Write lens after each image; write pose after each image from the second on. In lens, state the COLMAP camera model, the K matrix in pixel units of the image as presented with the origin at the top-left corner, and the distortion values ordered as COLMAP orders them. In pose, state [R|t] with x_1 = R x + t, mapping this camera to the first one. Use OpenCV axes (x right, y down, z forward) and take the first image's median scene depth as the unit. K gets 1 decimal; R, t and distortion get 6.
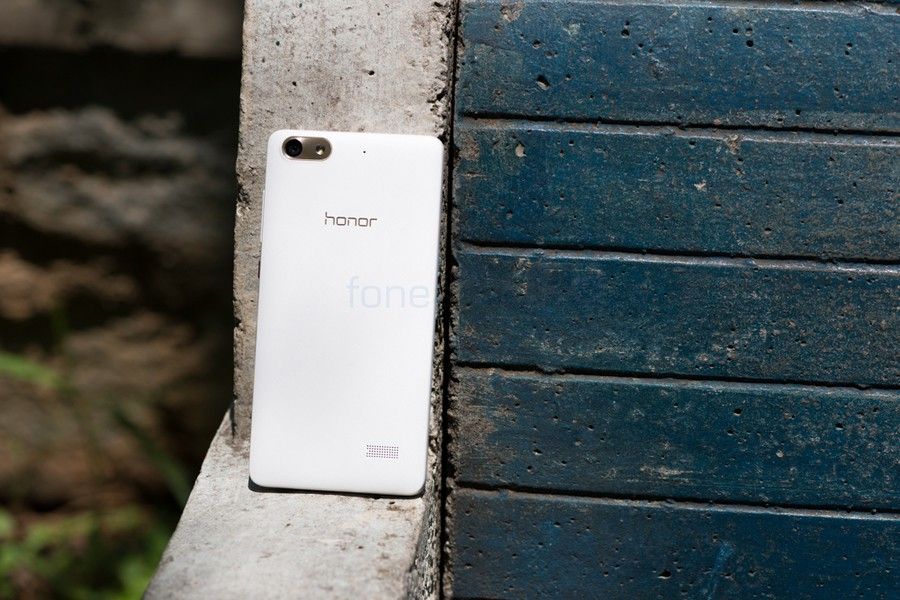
lens RADIAL K [[3277.5, 0, 450.6], [0, 3277.5, 295.4], [0, 0, 1]] dist [0.048338, 0.000000]
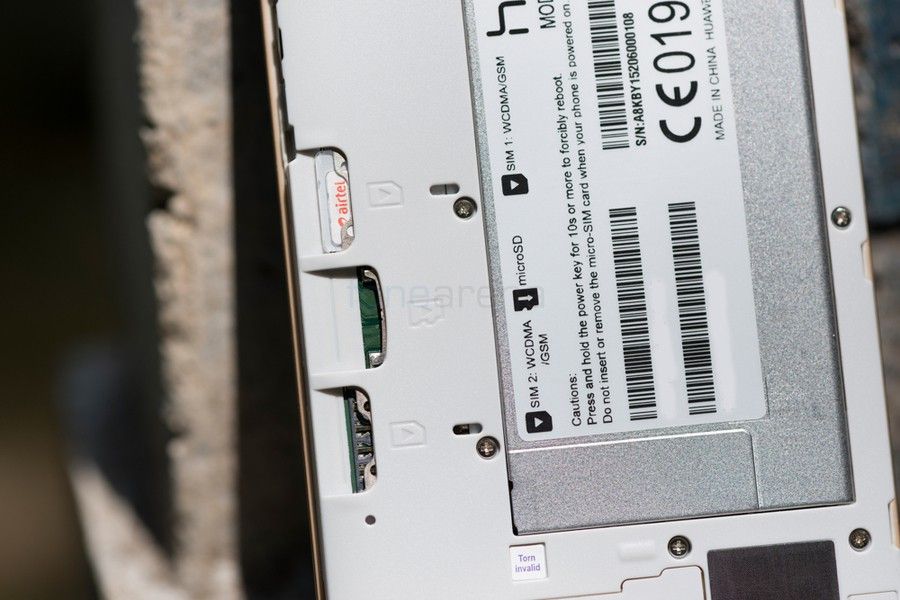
lens RADIAL K [[3277.5, 0, 448.7], [0, 3277.5, 301.0], [0, 0, 1]] dist [0.048338, 0.000000]
pose [[0.949107, -0.143662, 0.280282, -0.130358], [0.135091, 0.989582, 0.049768, 0.006069], [-0.284512, -0.009371, 0.958627, 0.701162]]
